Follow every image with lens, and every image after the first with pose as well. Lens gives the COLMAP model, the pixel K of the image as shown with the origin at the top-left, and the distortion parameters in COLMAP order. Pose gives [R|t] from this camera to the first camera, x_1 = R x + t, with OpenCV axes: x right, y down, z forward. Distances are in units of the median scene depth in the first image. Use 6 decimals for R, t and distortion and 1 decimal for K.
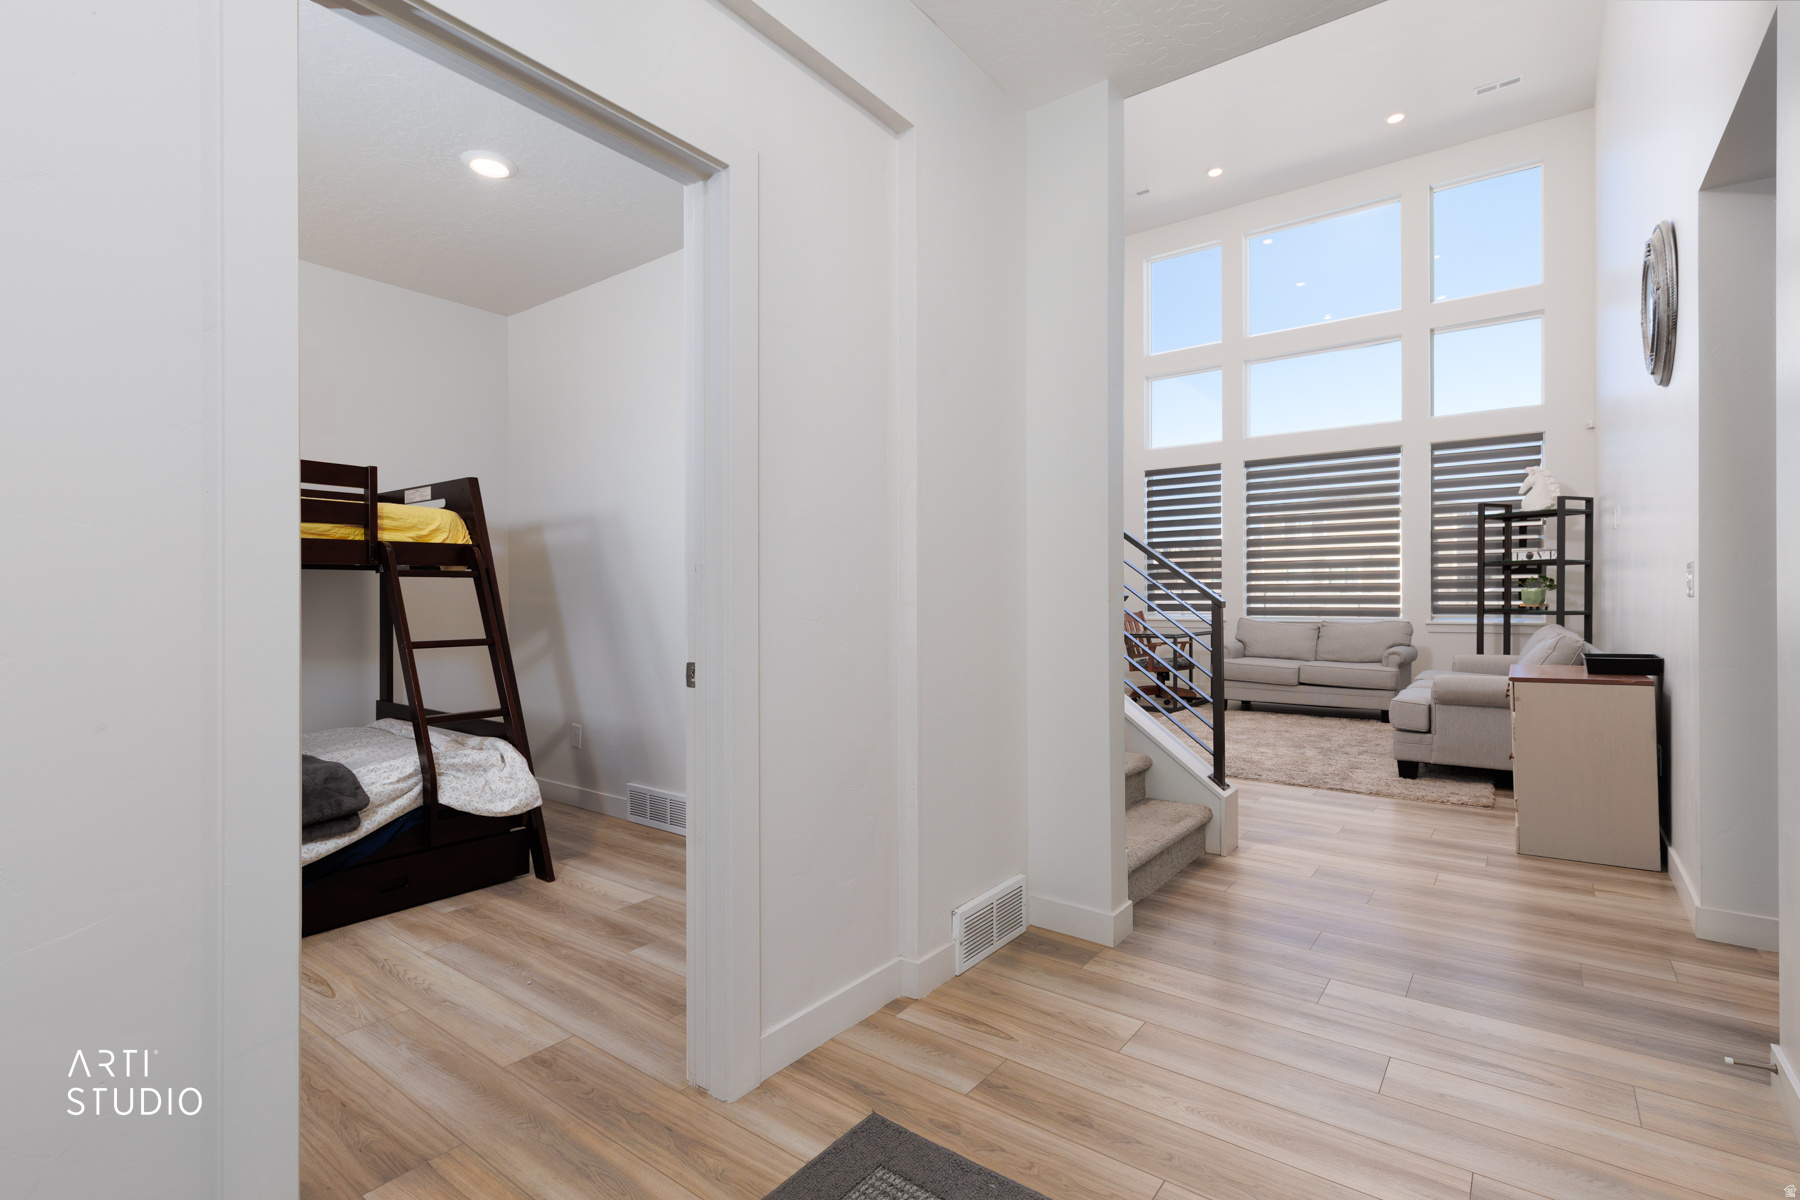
lens RADIAL K [[825.3, 0, 906.7], [0, 825.3, 605.1], [0, 0, 1]] dist [-0.003660, -0.000888]
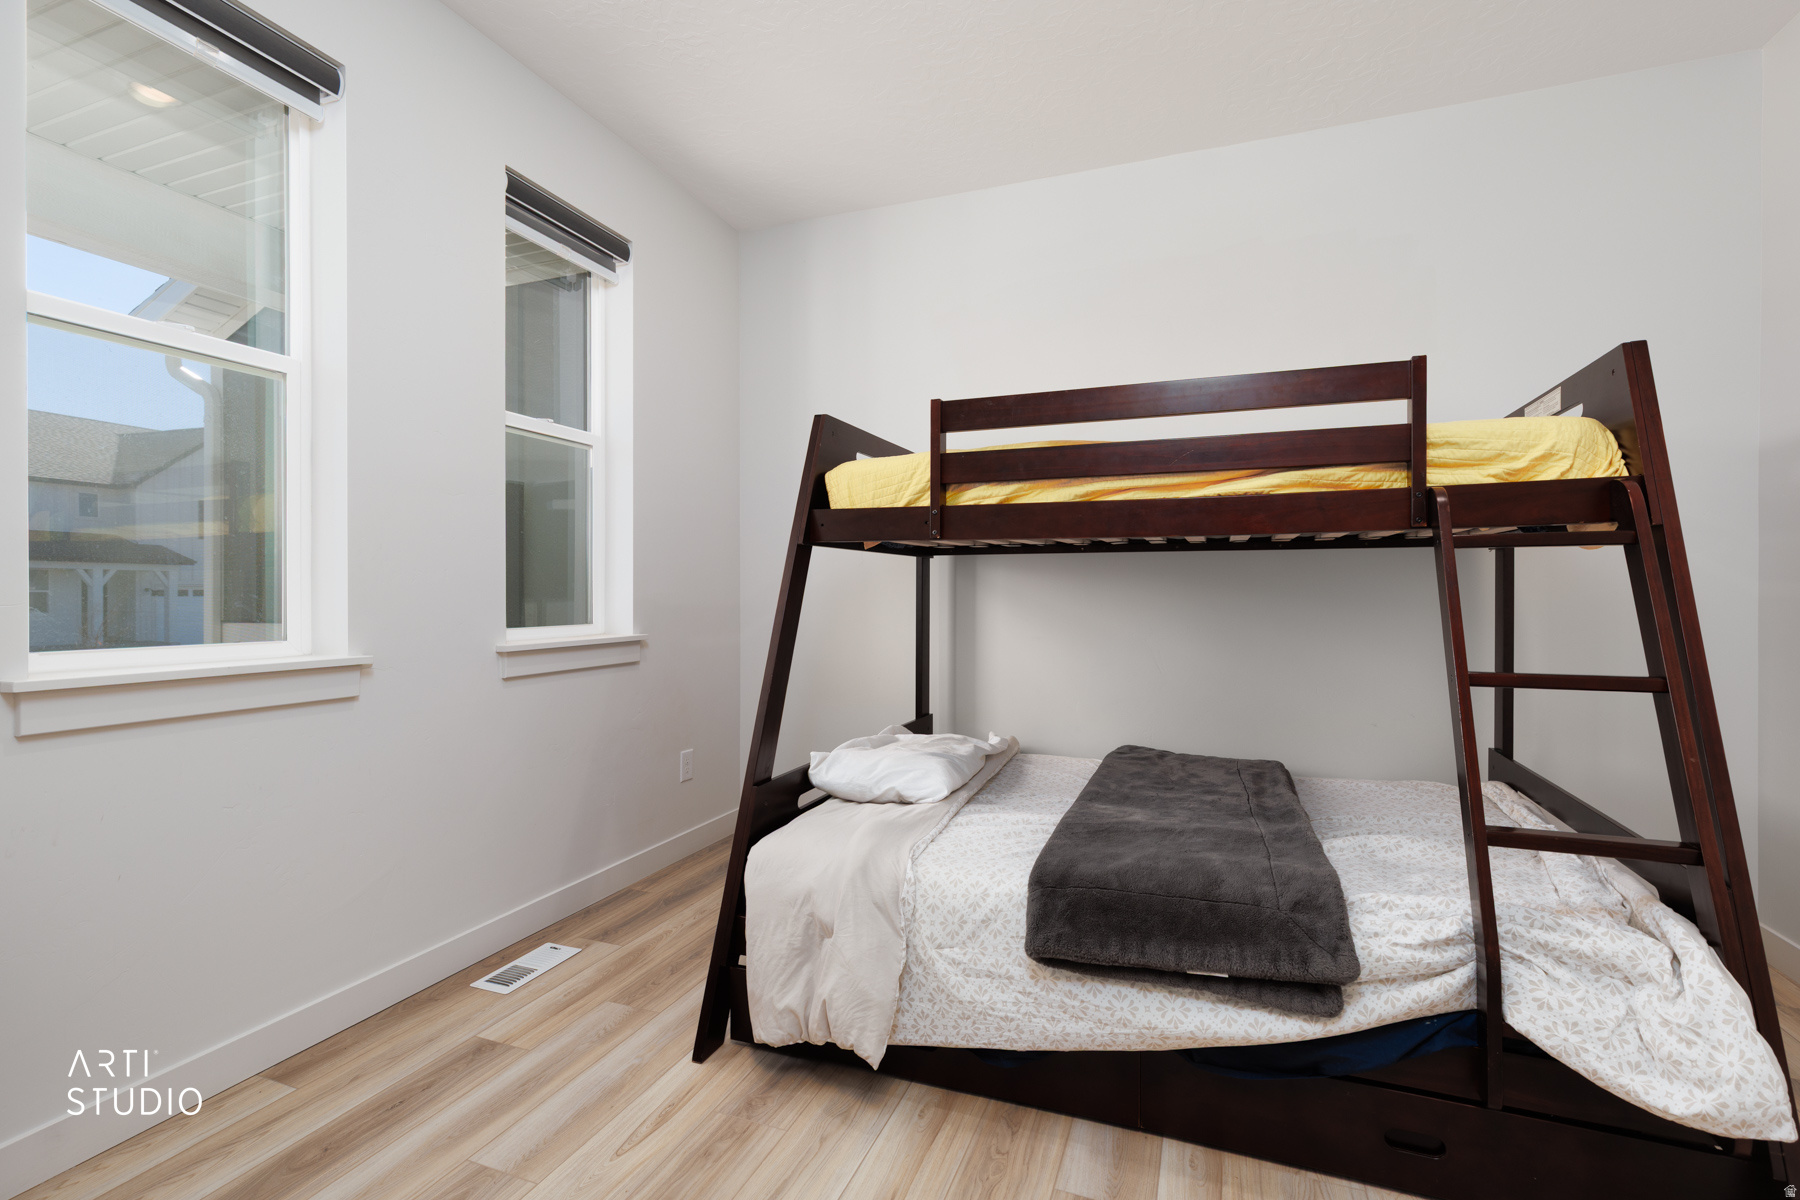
lens RADIAL K [[825.3, 0, 907.2], [0, 825.3, 586.3], [0, 0, 1]] dist [-0.003660, -0.000888]
pose [[0.282421, 0.008926, -0.959249, -0.198599], [0.002554, 0.999946, 0.010057, -0.016062], [0.959287, -0.005290, 0.282383, 0.501102]]
